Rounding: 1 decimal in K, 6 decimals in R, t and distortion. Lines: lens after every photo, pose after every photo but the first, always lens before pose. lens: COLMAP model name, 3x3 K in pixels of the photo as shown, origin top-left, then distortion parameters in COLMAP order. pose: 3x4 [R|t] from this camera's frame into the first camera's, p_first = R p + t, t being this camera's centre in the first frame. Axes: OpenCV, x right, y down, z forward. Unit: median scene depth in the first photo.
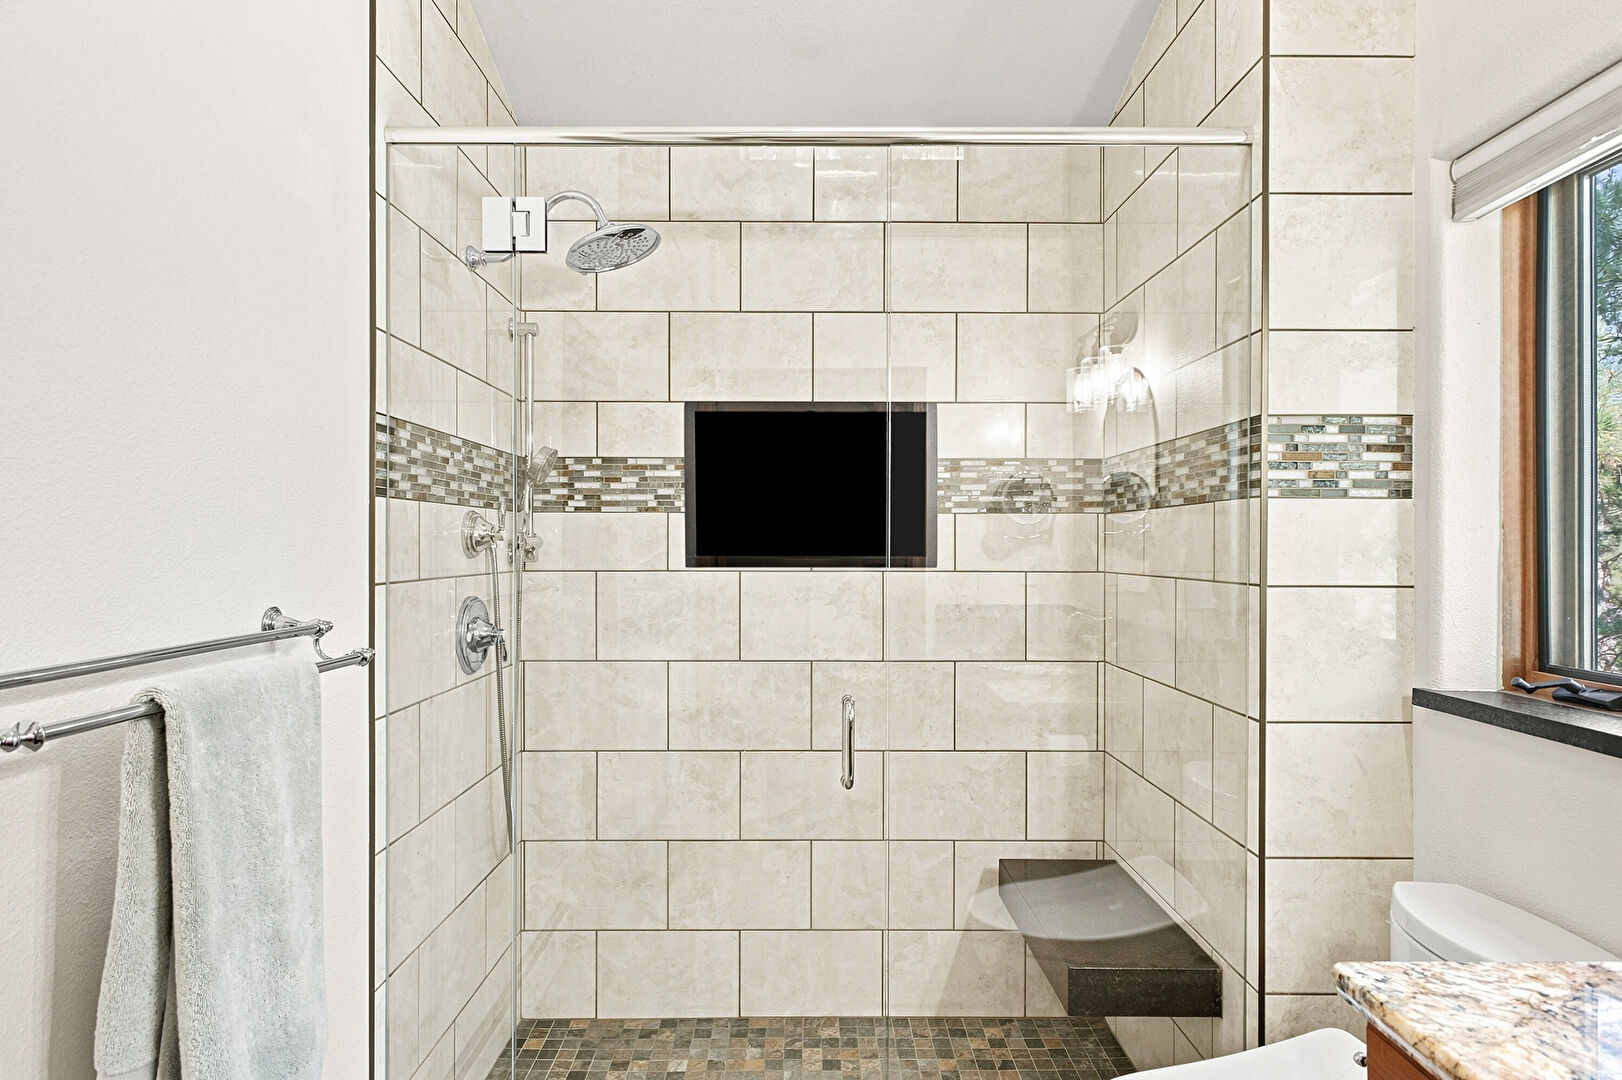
lens RADIAL K [[940.5, 0, 810.0], [0, 940.5, 548.4], [0, 0, 1]] dist [0.006376, -0.002467]
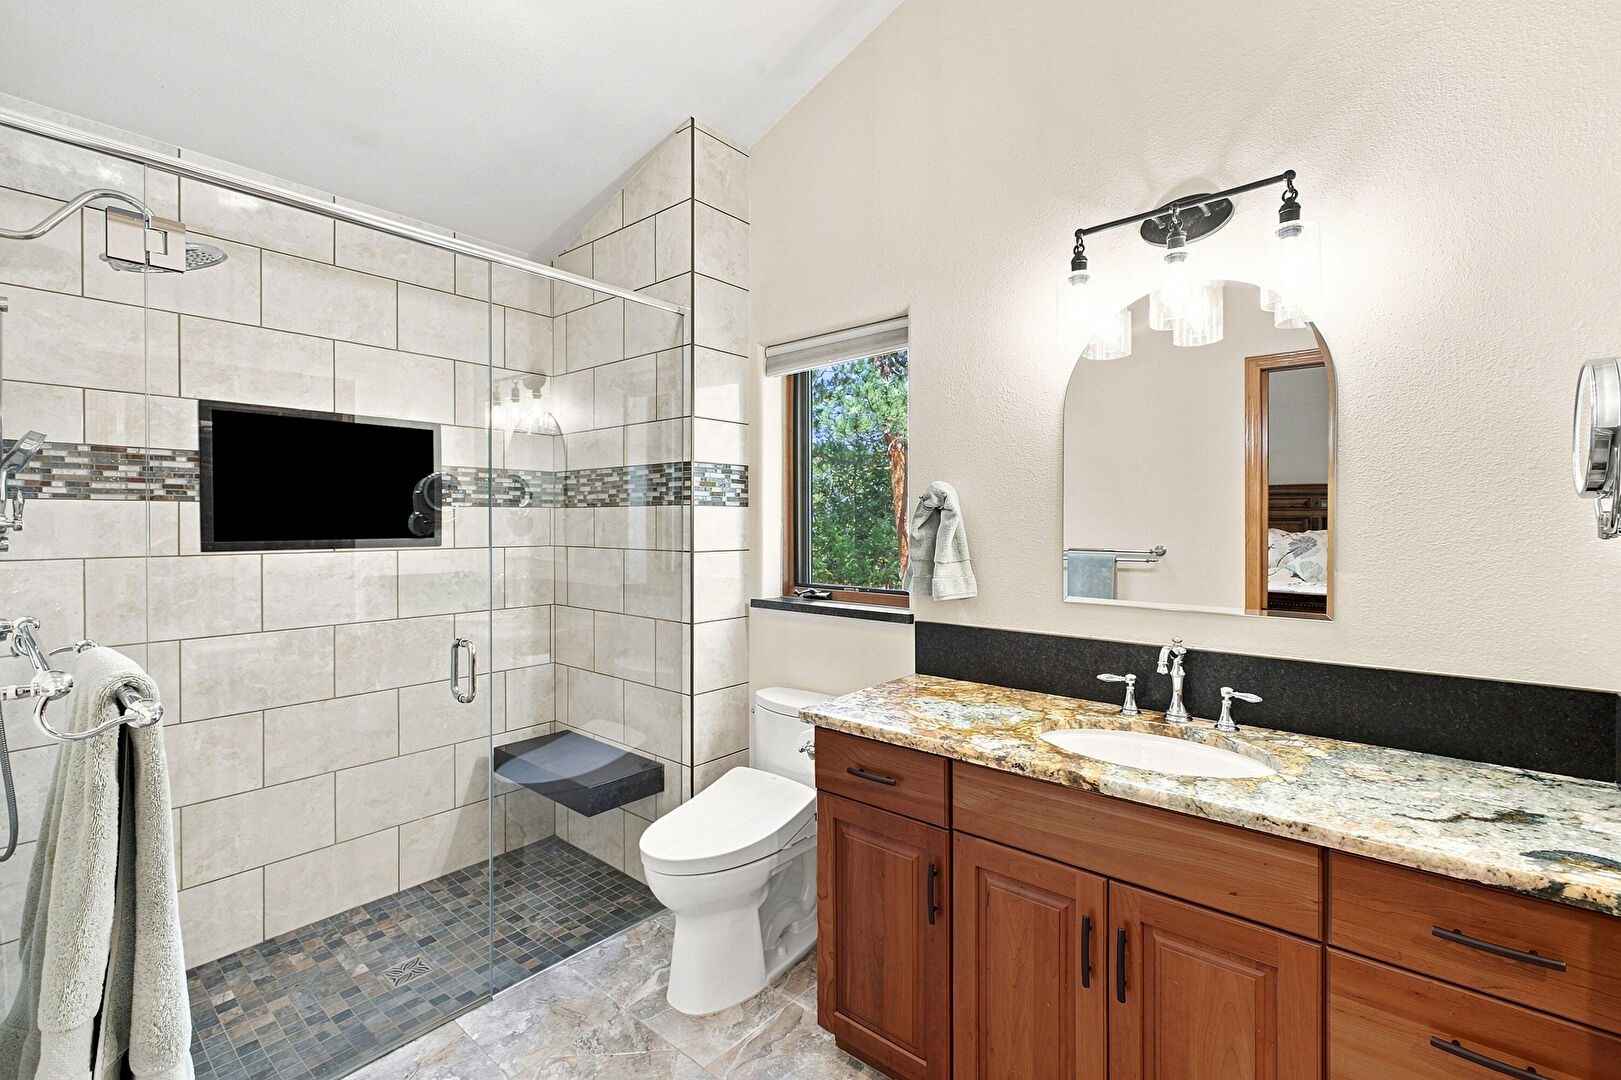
lens RADIAL K [[712.4, 0, 810.1], [0, 712.4, 527.2], [0, 0, 1]] dist [-0.002631, -0.000210]
pose [[0.646746, -0.006997, 0.762674, -0.304662], [0.001828, 0.999969, 0.007624, -0.013654], [-0.762704, -0.003537, 0.646739, -0.069182]]
